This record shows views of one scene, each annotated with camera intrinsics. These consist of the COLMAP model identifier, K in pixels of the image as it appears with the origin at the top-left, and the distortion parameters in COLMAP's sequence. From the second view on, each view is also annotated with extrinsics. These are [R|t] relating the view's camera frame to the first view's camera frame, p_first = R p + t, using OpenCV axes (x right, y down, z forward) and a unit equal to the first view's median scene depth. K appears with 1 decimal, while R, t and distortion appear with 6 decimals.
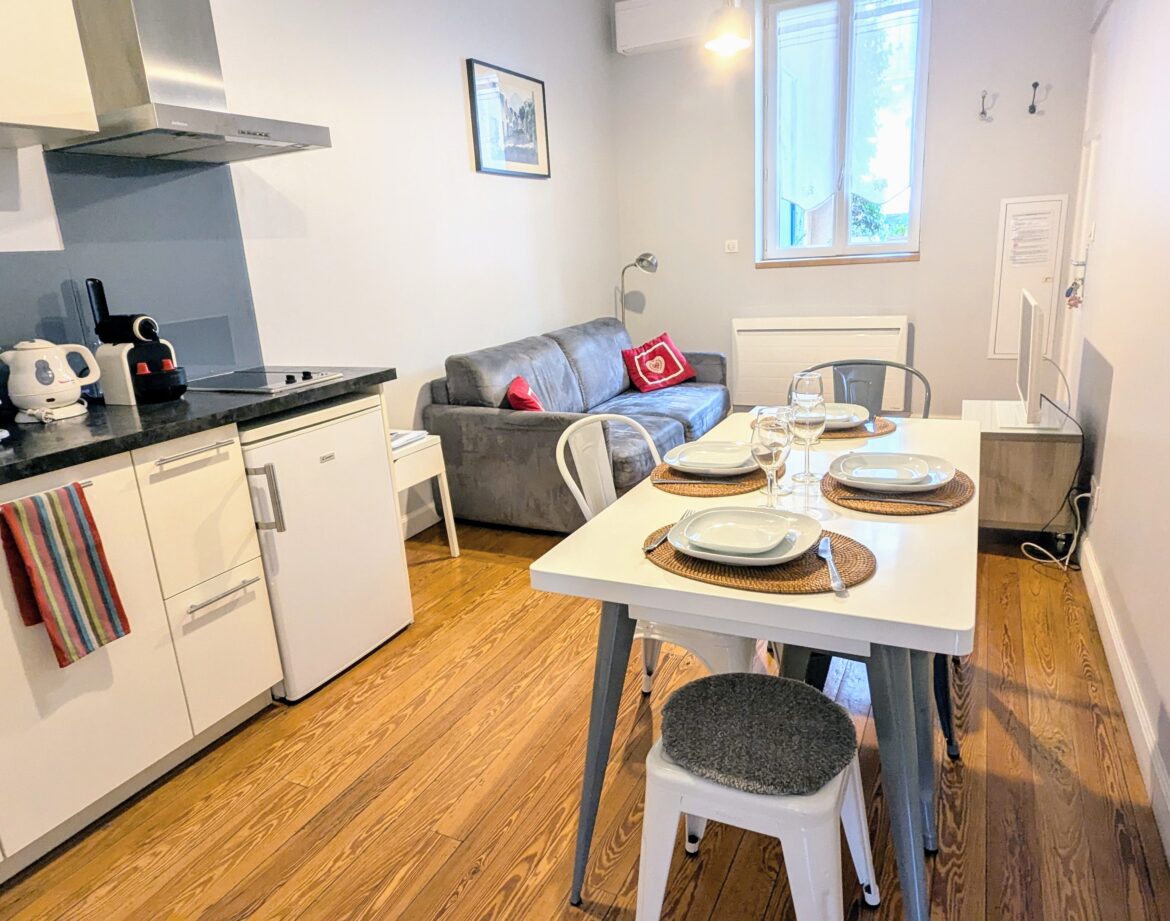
lens RADIAL K [[768.0, 0, 579.5], [0, 768.0, 466.2], [0, 0, 1]] dist [-0.002142, -0.002505]
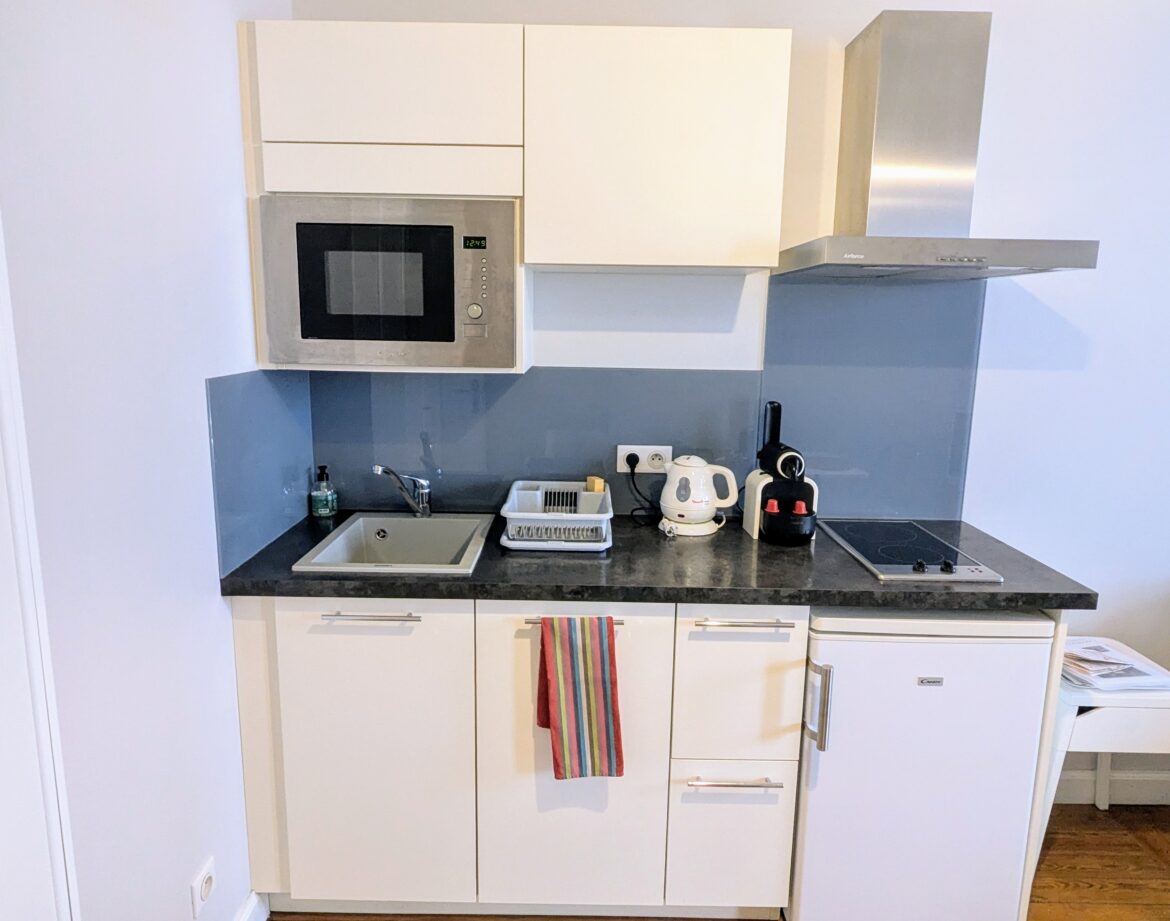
lens RADIAL K [[773.2, 0, 585.4], [0, 773.2, 457.5], [0, 0, 1]] dist [-0.003822, -0.002540]
pose [[0.449771, 0.228078, -0.863532, 0.125841], [-0.287018, 0.952471, 0.102075, -0.215316], [0.845770, 0.201939, 0.493856, 0.336283]]
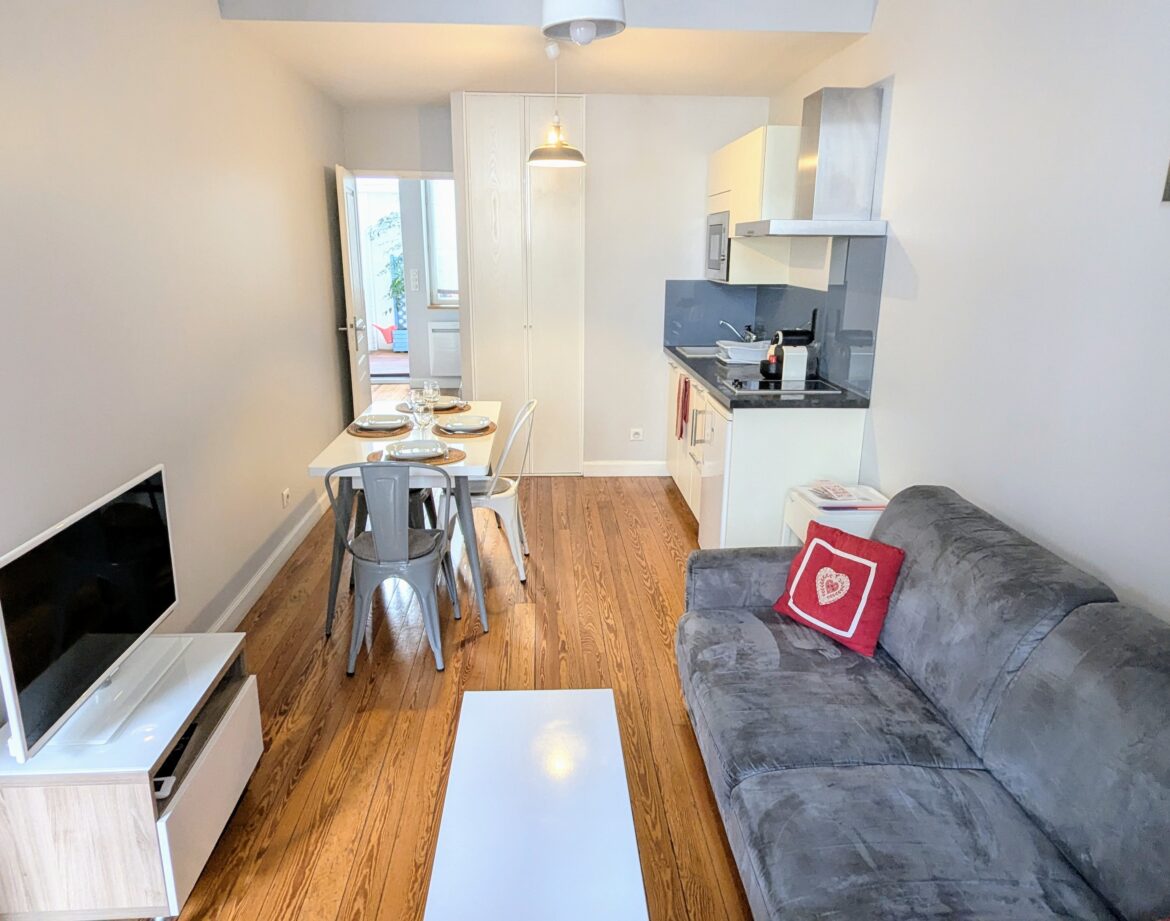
lens RADIAL K [[768.0, 0, 579.5], [0, 768.0, 466.2], [0, 0, 1]] dist [-0.002142, -0.002505]
pose [[-0.865357, 0.194639, -0.461815, 0.737502], [-0.085274, 0.850874, 0.518404, -0.828169], [0.493848, 0.487985, -0.719712, 2.242325]]
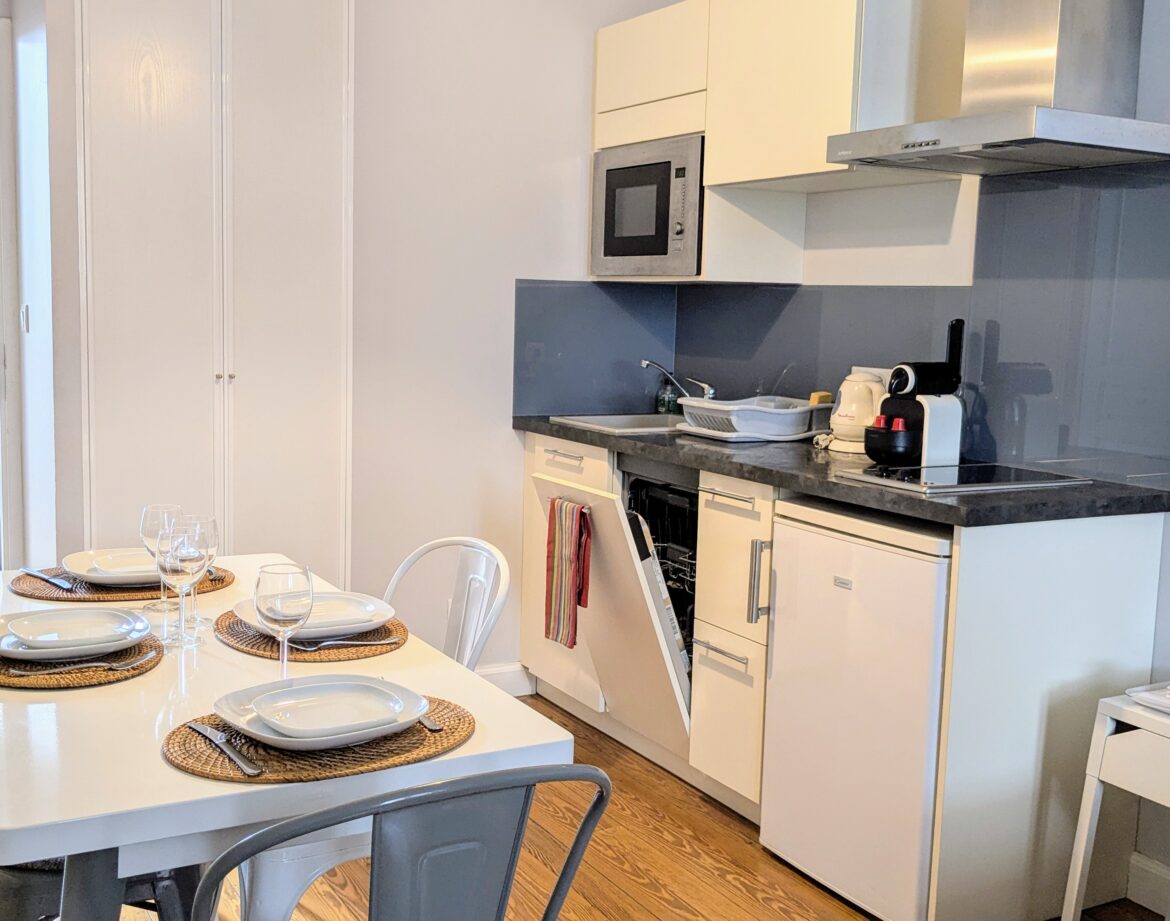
lens RADIAL K [[1295.0, 0, 555.2], [0, 1295.0, 455.3], [0, 0, 1]] dist [0.129652, -0.391968]
pose [[-0.564561, 0.145358, -0.812491, 0.854043], [-0.216883, 0.923655, 0.315947, -0.482529], [0.796387, 0.354587, -0.489934, 1.455521]]
